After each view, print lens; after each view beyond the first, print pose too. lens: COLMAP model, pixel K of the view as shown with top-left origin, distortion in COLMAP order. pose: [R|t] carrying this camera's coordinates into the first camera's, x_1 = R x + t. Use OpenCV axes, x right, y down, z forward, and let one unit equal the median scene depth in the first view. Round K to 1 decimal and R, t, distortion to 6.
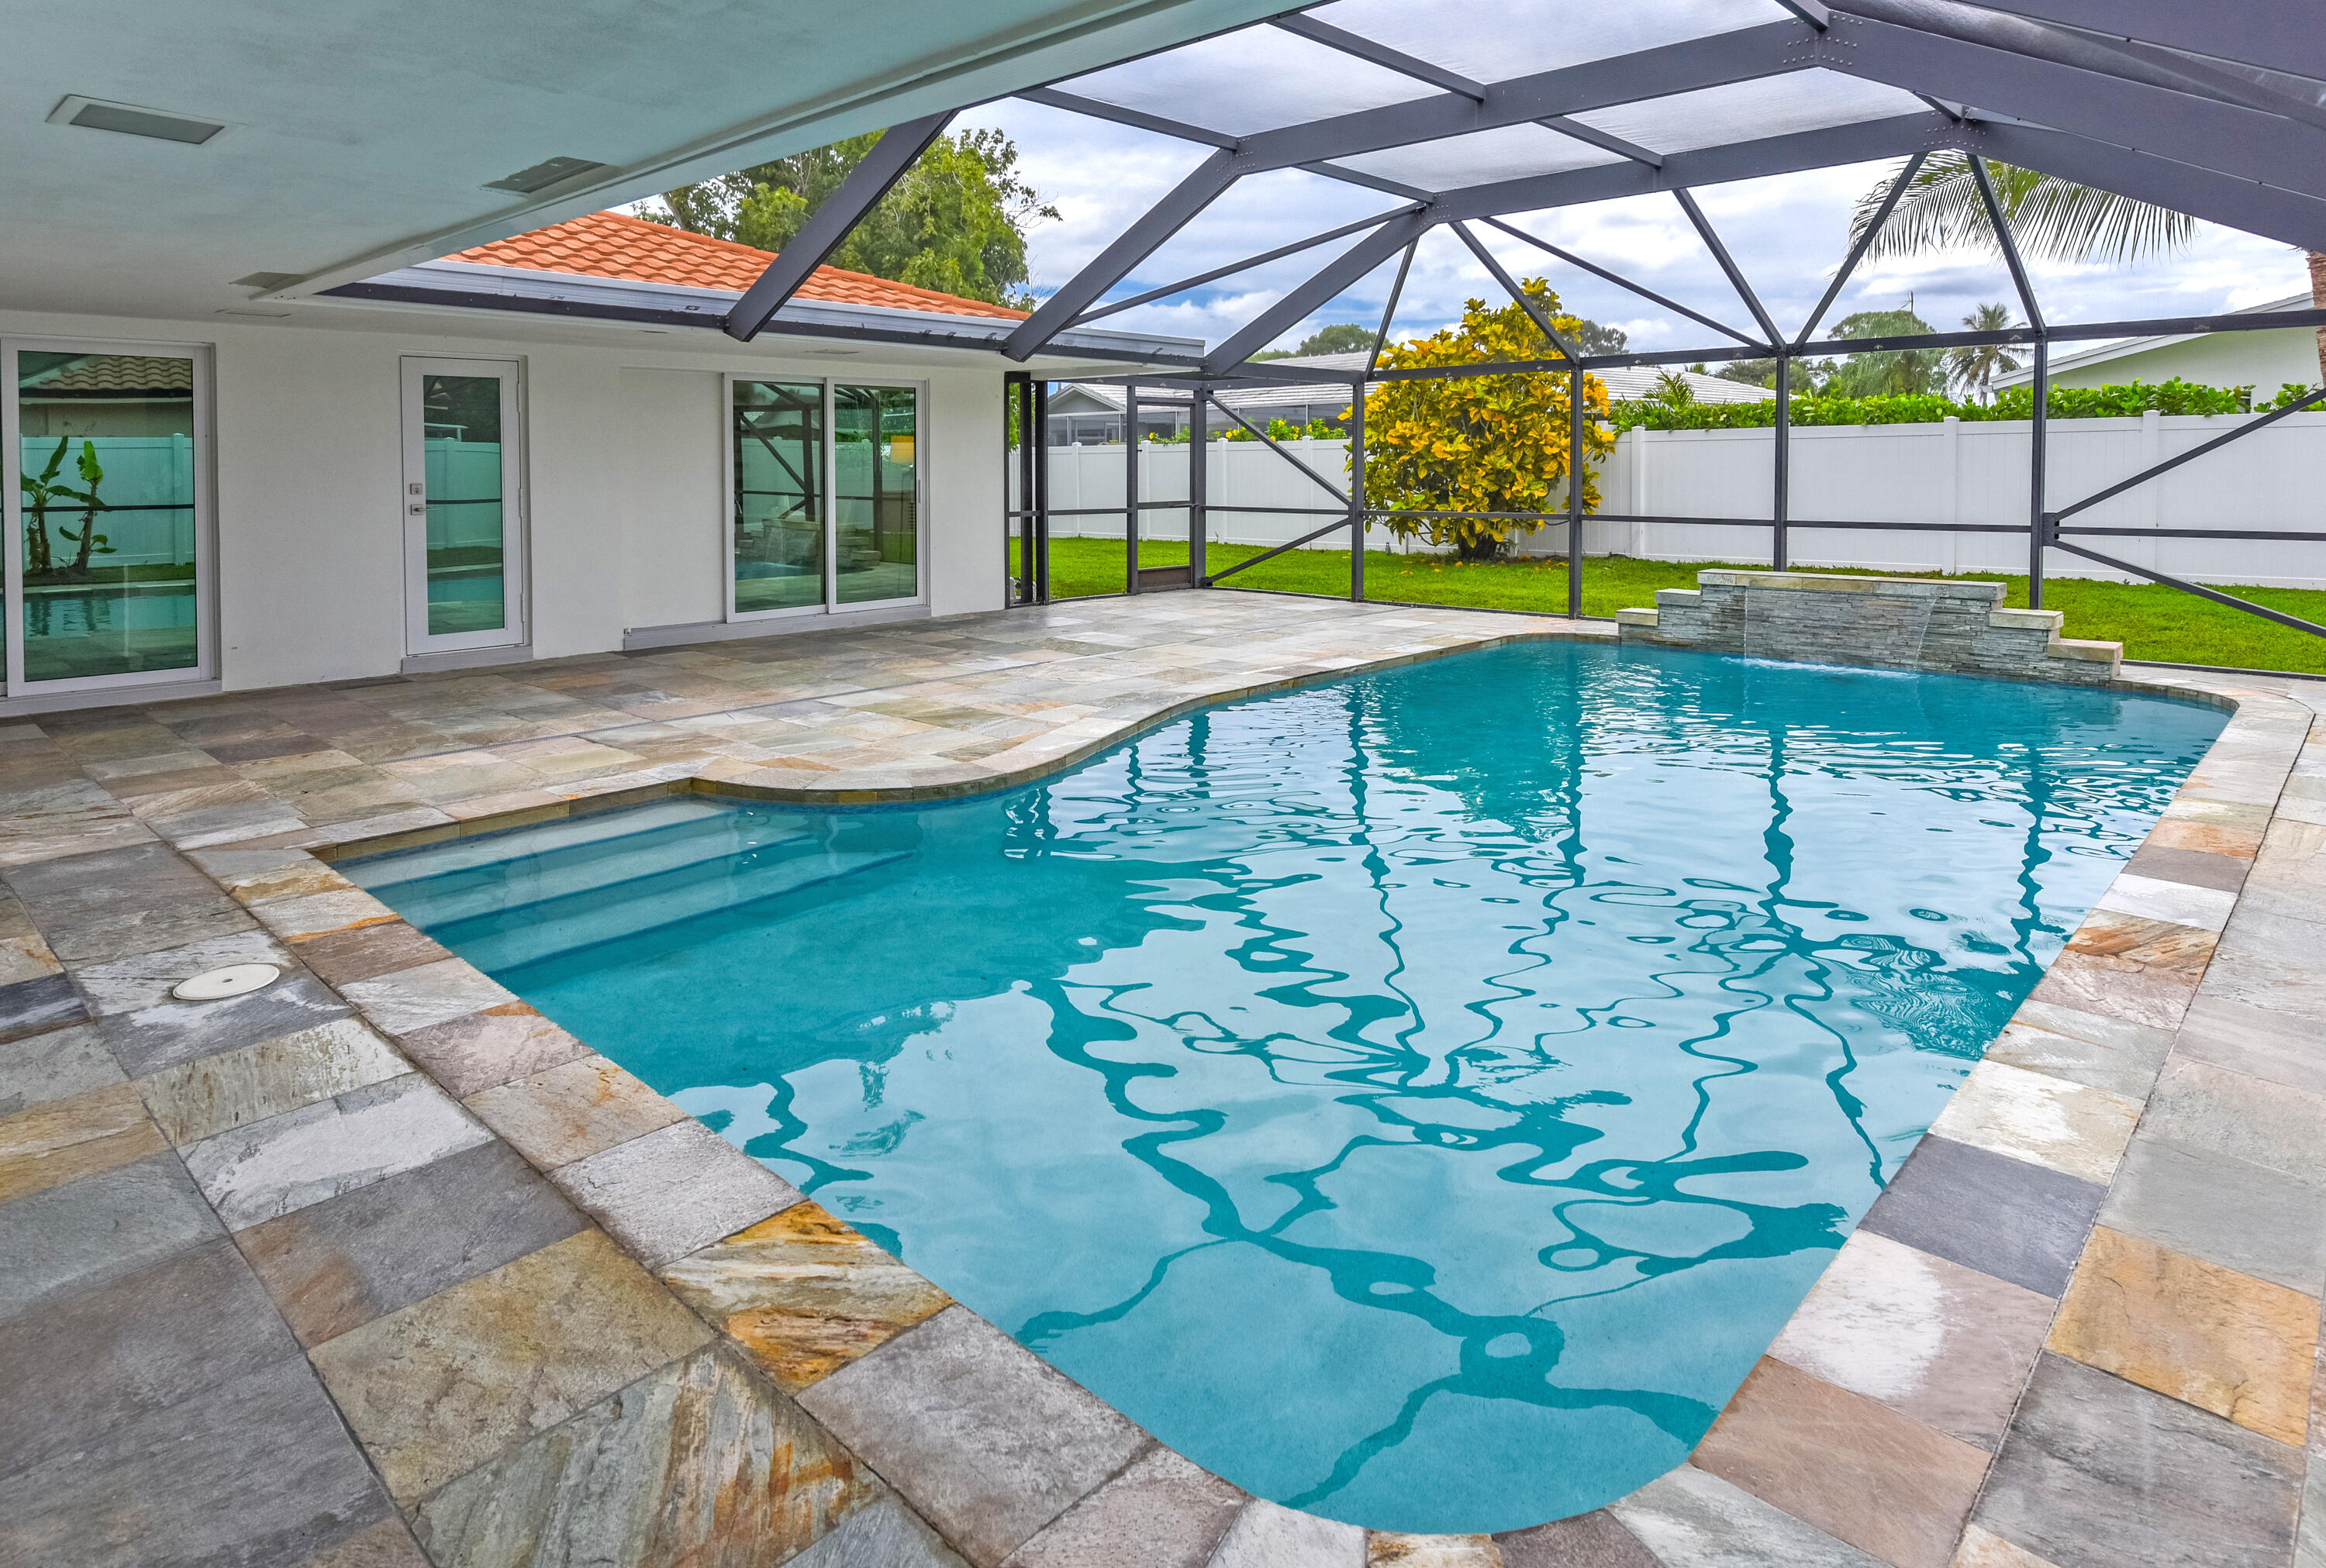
lens RADIAL K [[1276.1, 0, 1163.0], [0, 1276.1, 784.0], [0, 0, 1]] dist [0.000043, -0.001041]
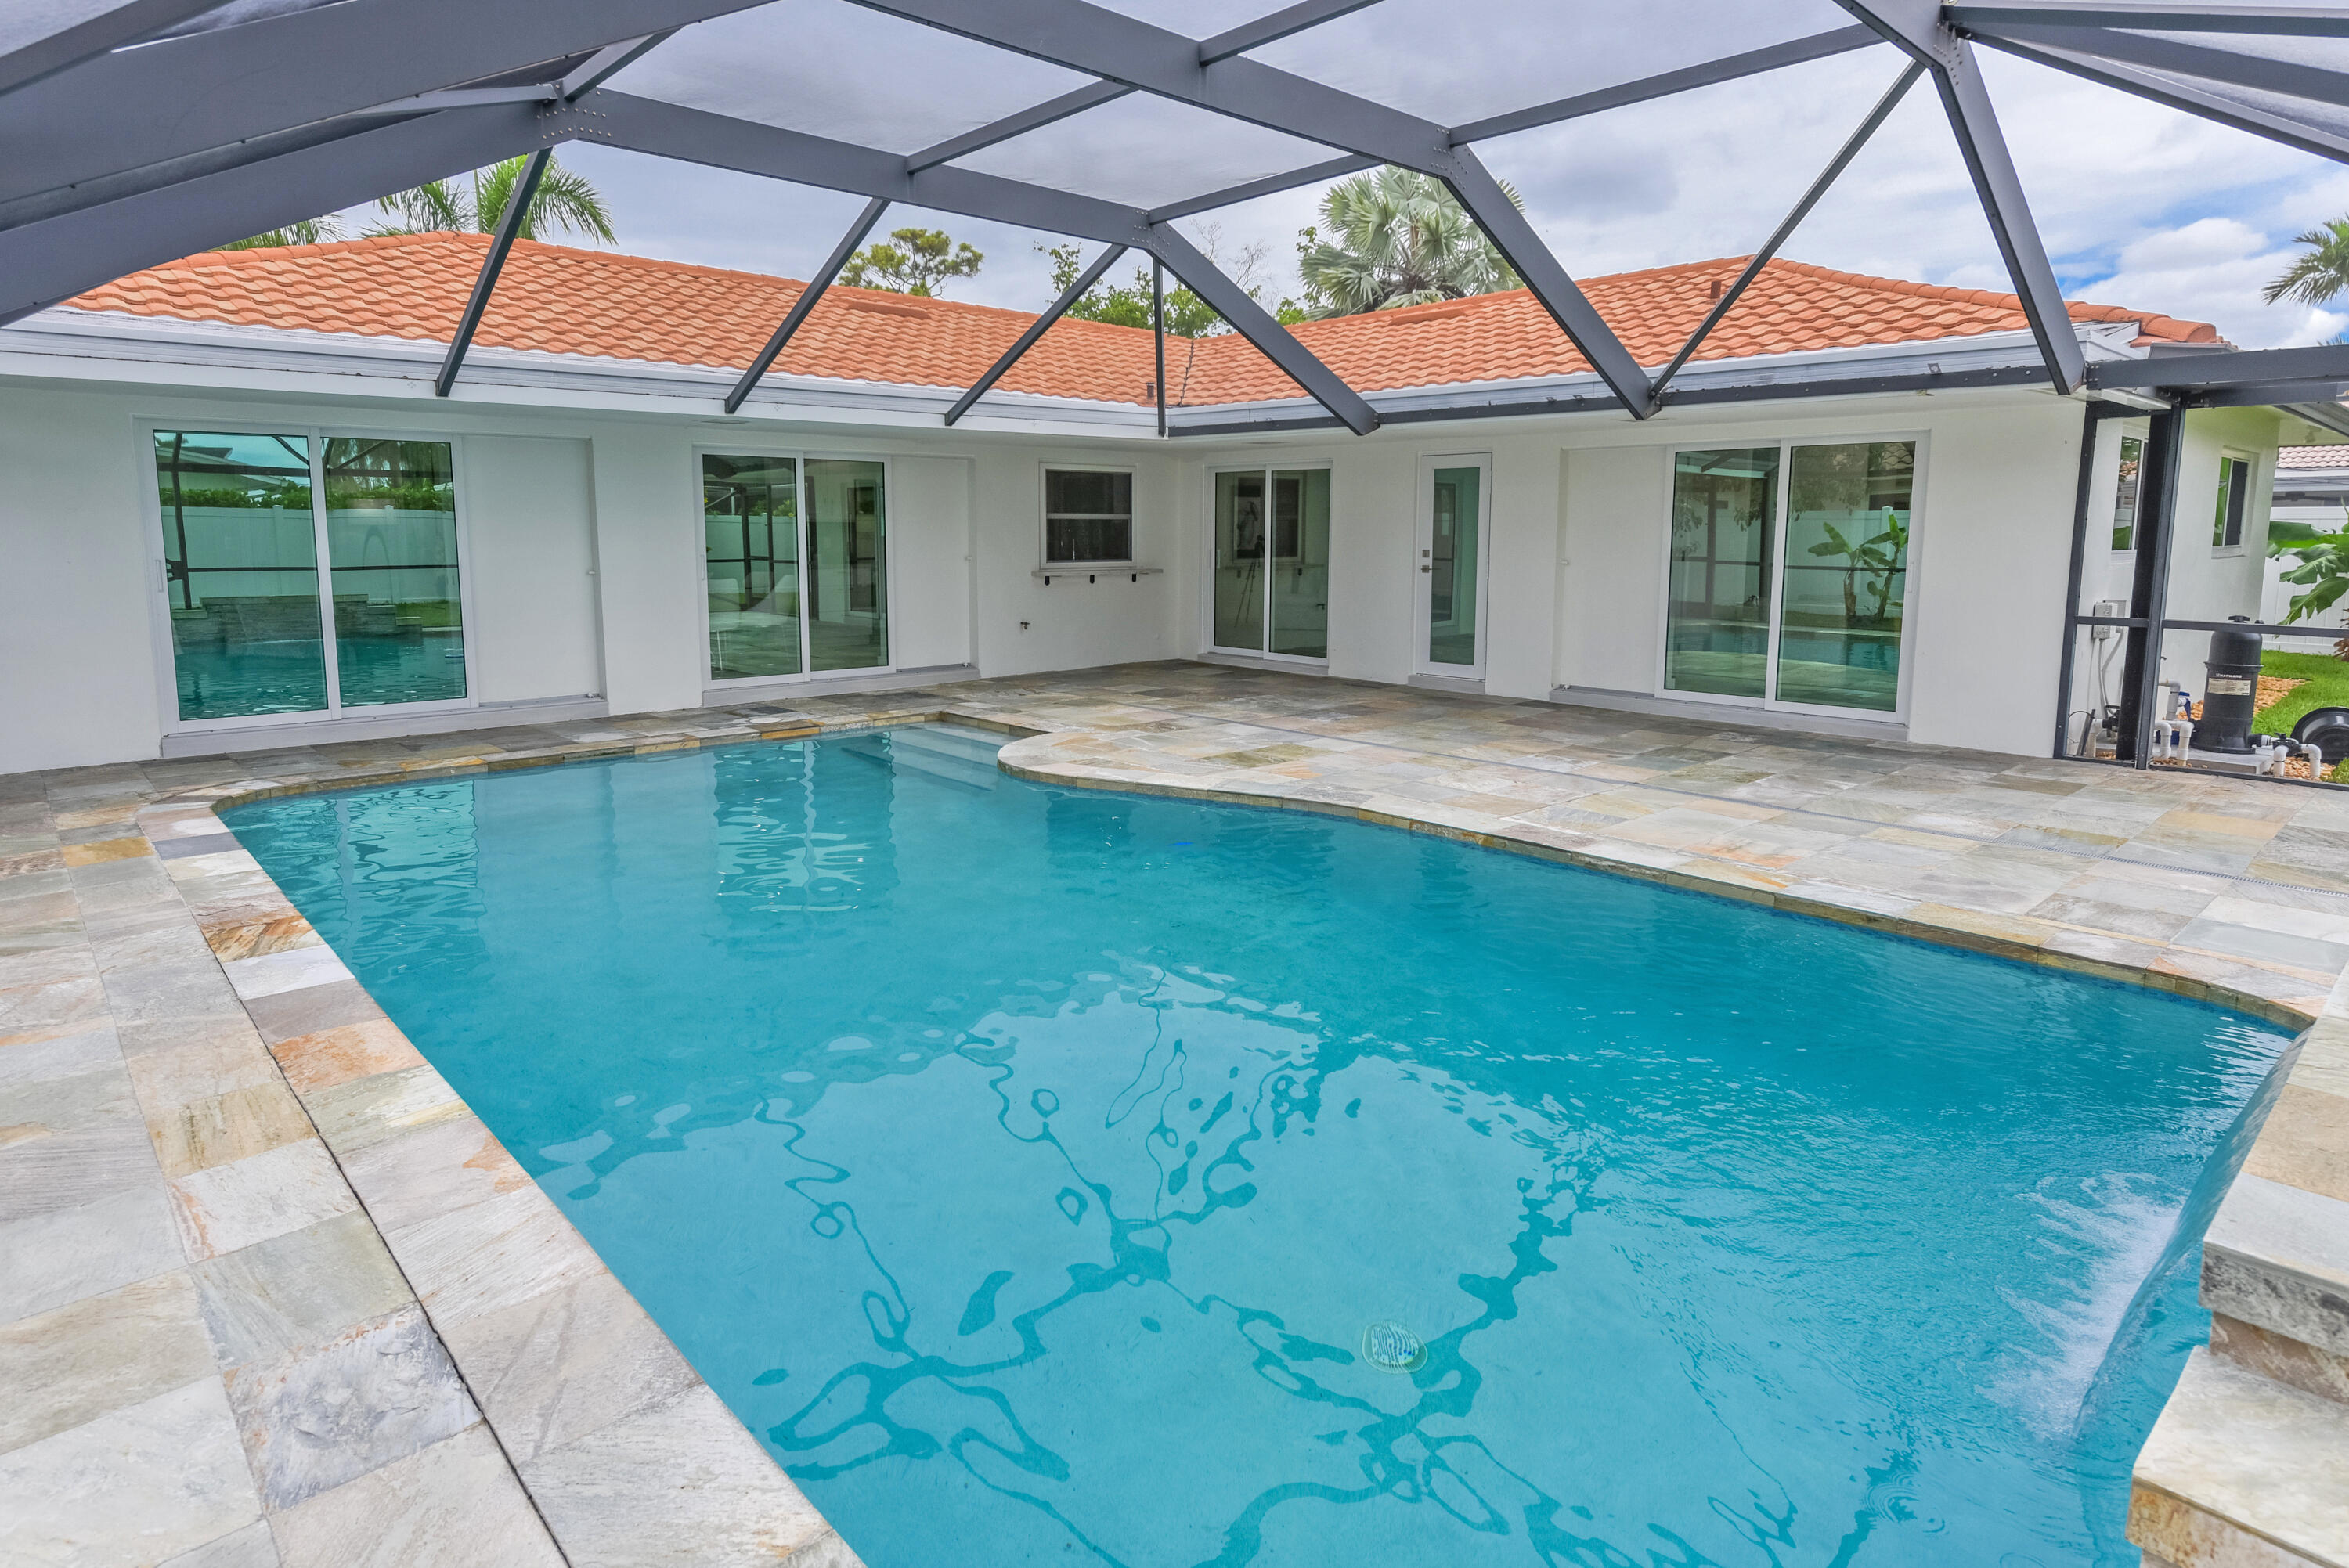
lens RADIAL K [[1290.4, 0, 1174.5], [0, 1290.4, 784.0], [0, 0, 1]] dist [-0.001090, -0.000276]
pose [[-0.076932, 0.197715, -0.977236, 0.702179], [-0.249044, 0.945261, 0.210851, -0.186791], [0.965432, 0.259596, -0.023481, 0.704368]]
